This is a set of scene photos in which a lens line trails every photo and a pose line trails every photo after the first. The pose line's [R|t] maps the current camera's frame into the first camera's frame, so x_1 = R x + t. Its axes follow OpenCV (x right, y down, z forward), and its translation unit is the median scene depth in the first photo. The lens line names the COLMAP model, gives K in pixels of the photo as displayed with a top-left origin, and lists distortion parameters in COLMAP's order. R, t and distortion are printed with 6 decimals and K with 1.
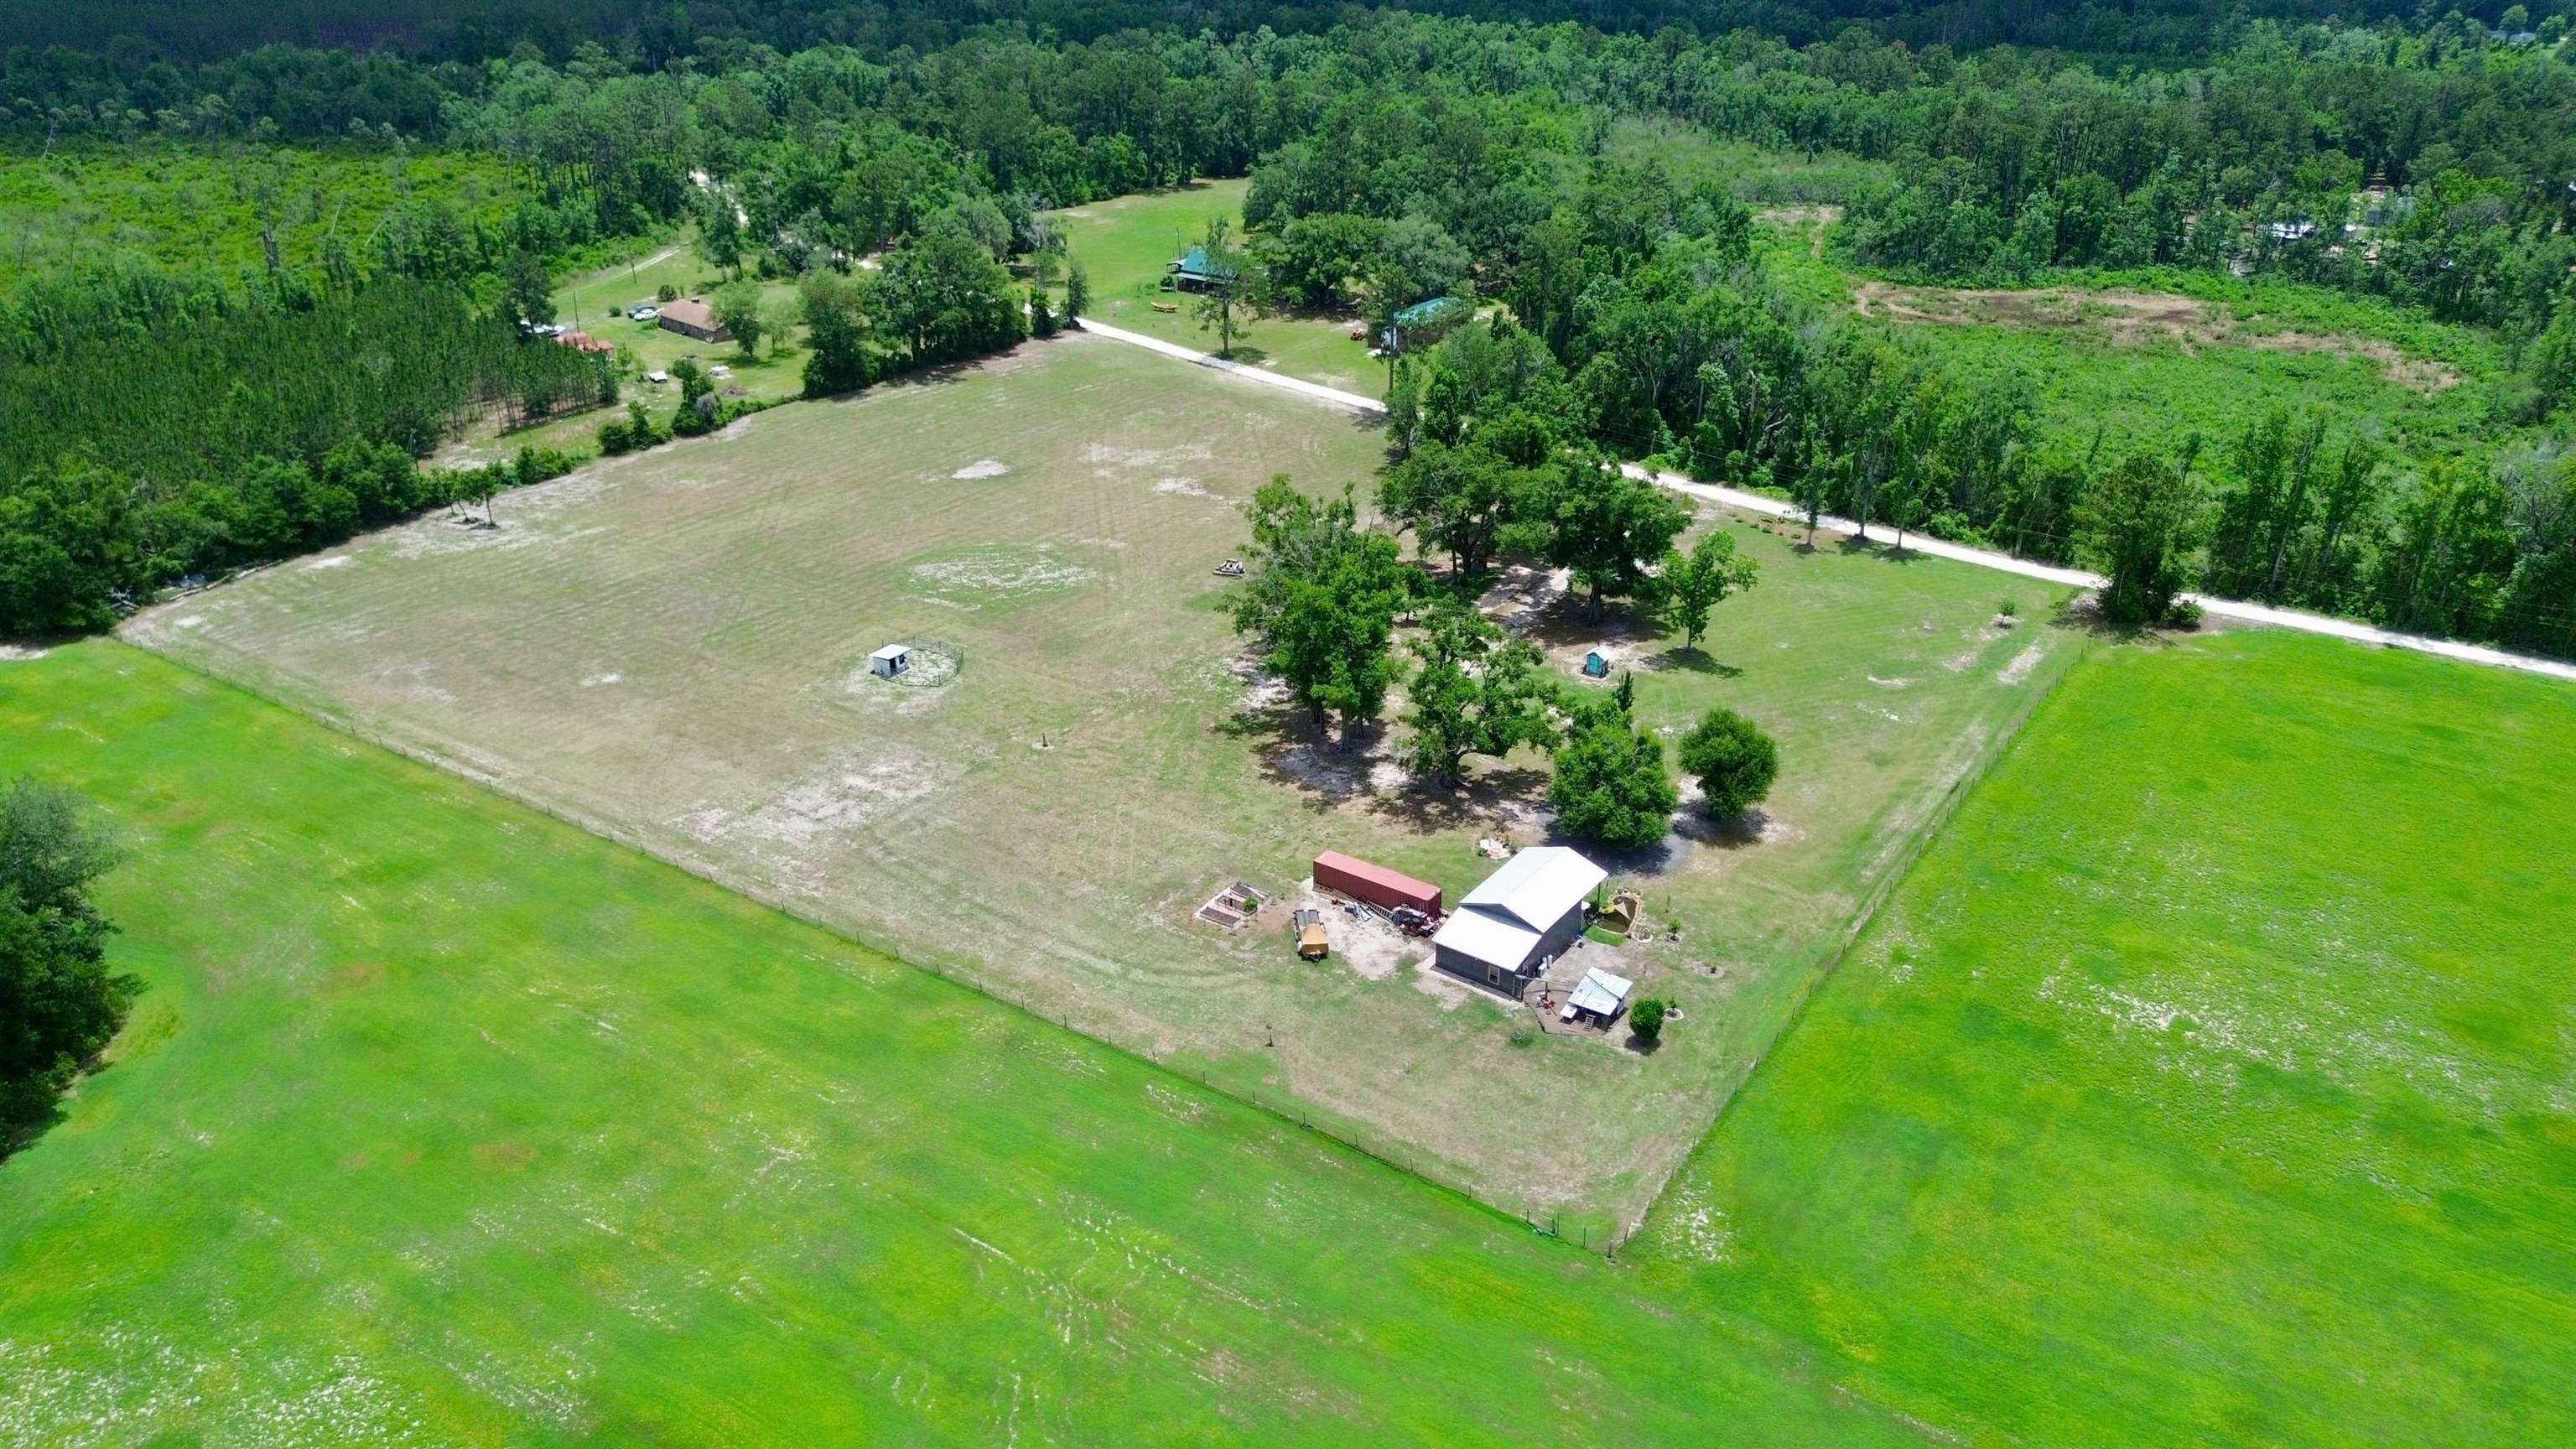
lens RADIAL K [[1832.1, 0, 1303.1], [0, 1832.1, 726.4], [0, 0, 1]] dist [0.065272, -0.065013]
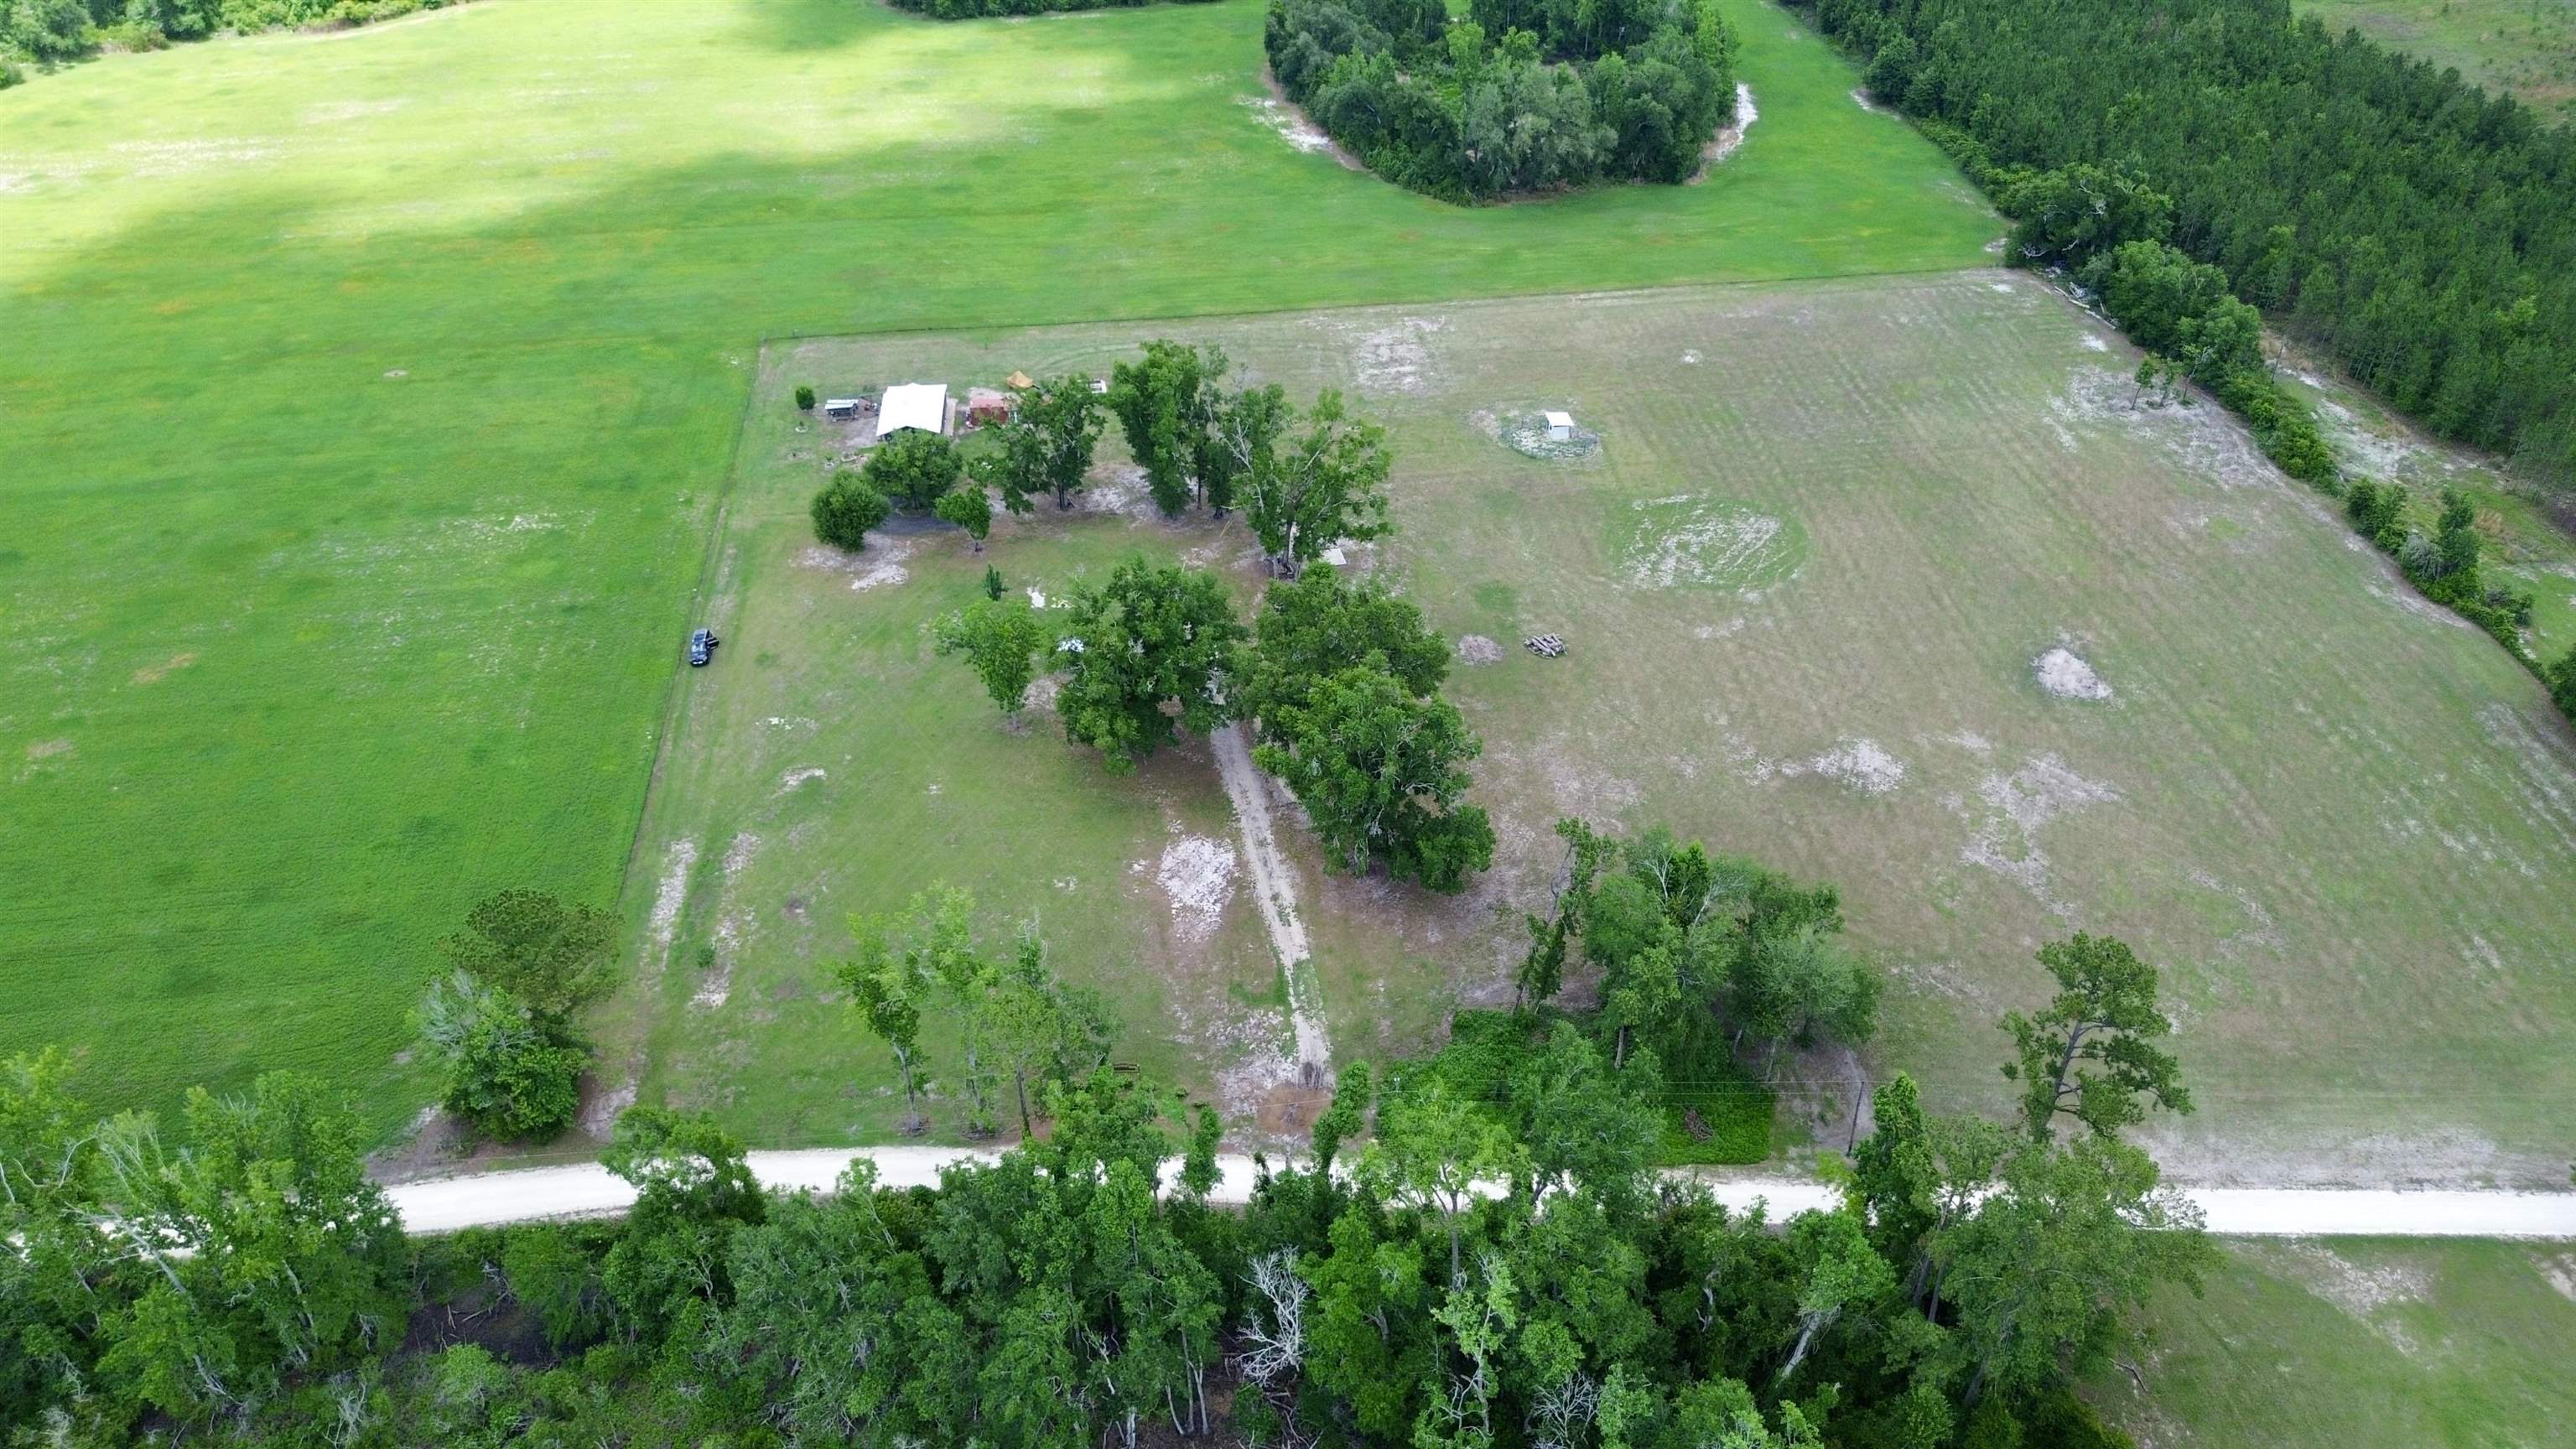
lens RADIAL K [[1832.1, 0, 1303.1], [0, 1832.1, 726.4], [0, 0, 1]] dist [0.065272, -0.065013]
pose [[-0.756821, 0.392261, -0.522832, 0.780602], [-0.285893, 0.520660, 0.804474, -1.100774], [0.587781, 0.758317, -0.281902, 1.808281]]
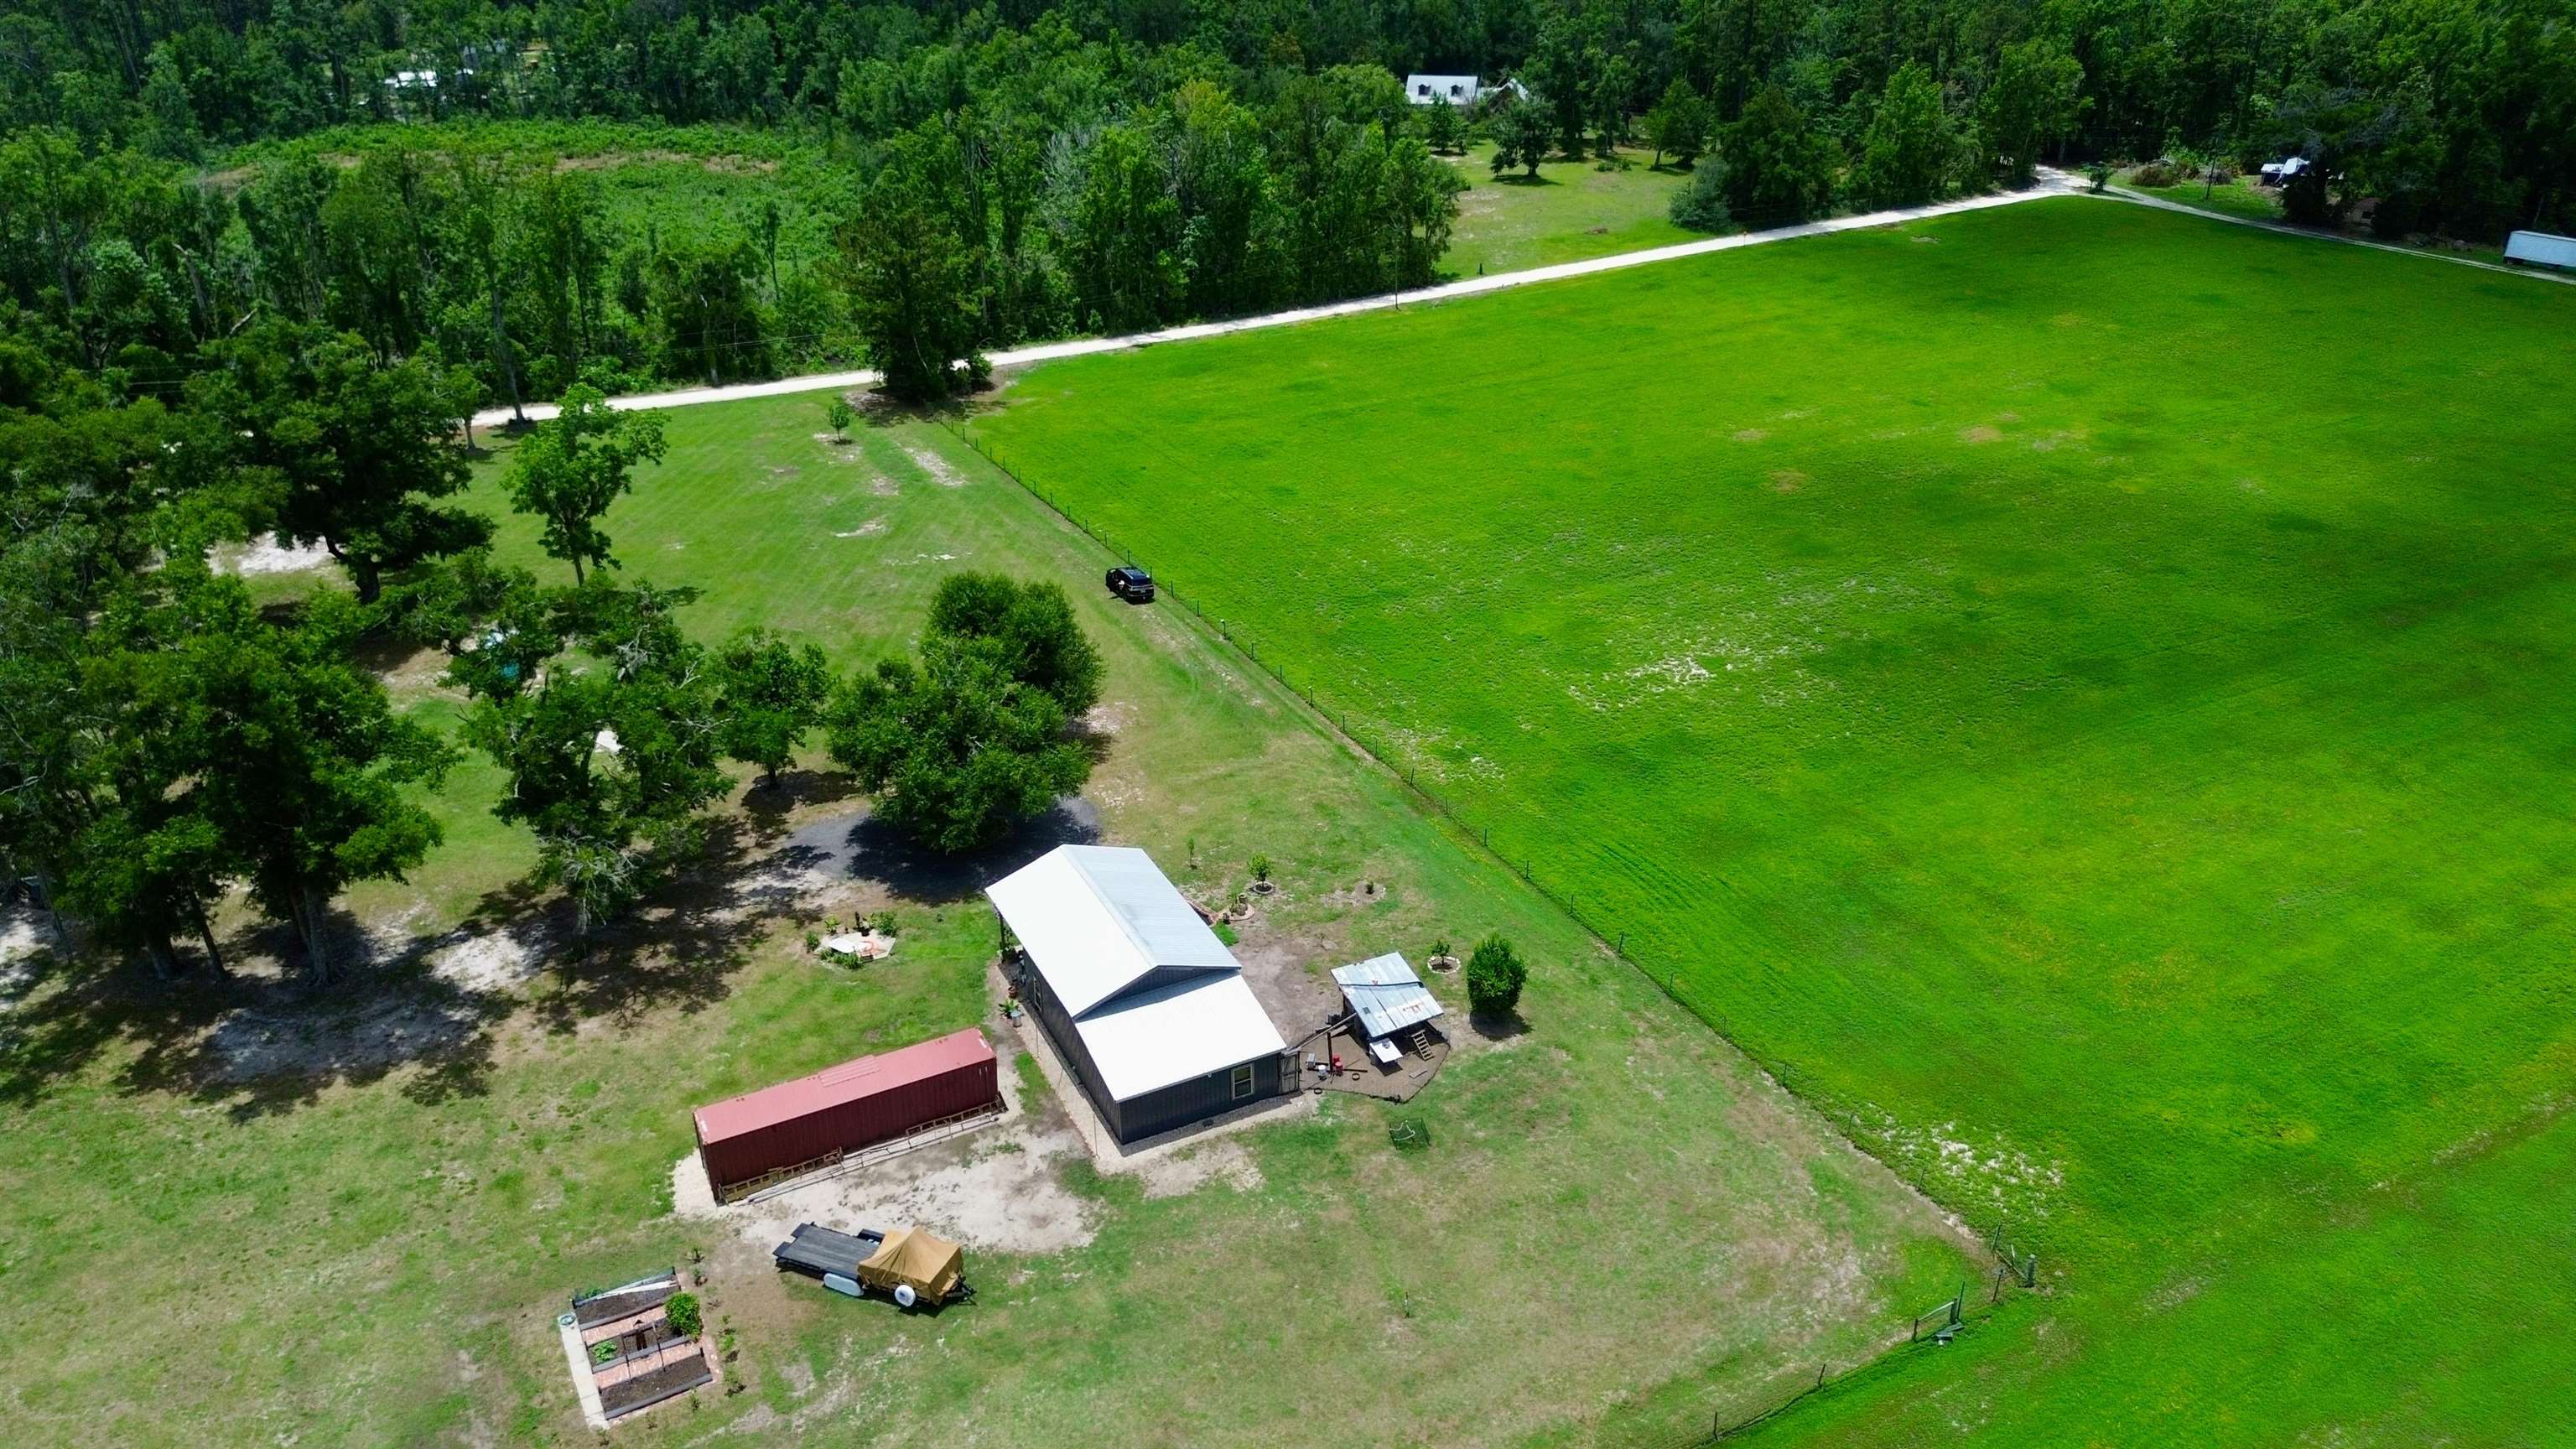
lens RADIAL K [[1832.1, 0, 1303.1], [0, 1832.1, 726.4], [0, 0, 1]] dist [0.065272, -0.065013]
pose [[0.466911, -0.397623, 0.789868, -0.244916], [0.392490, 0.893590, 0.217826, -0.058177], [-0.792431, 0.208309, 0.573290, 0.627341]]
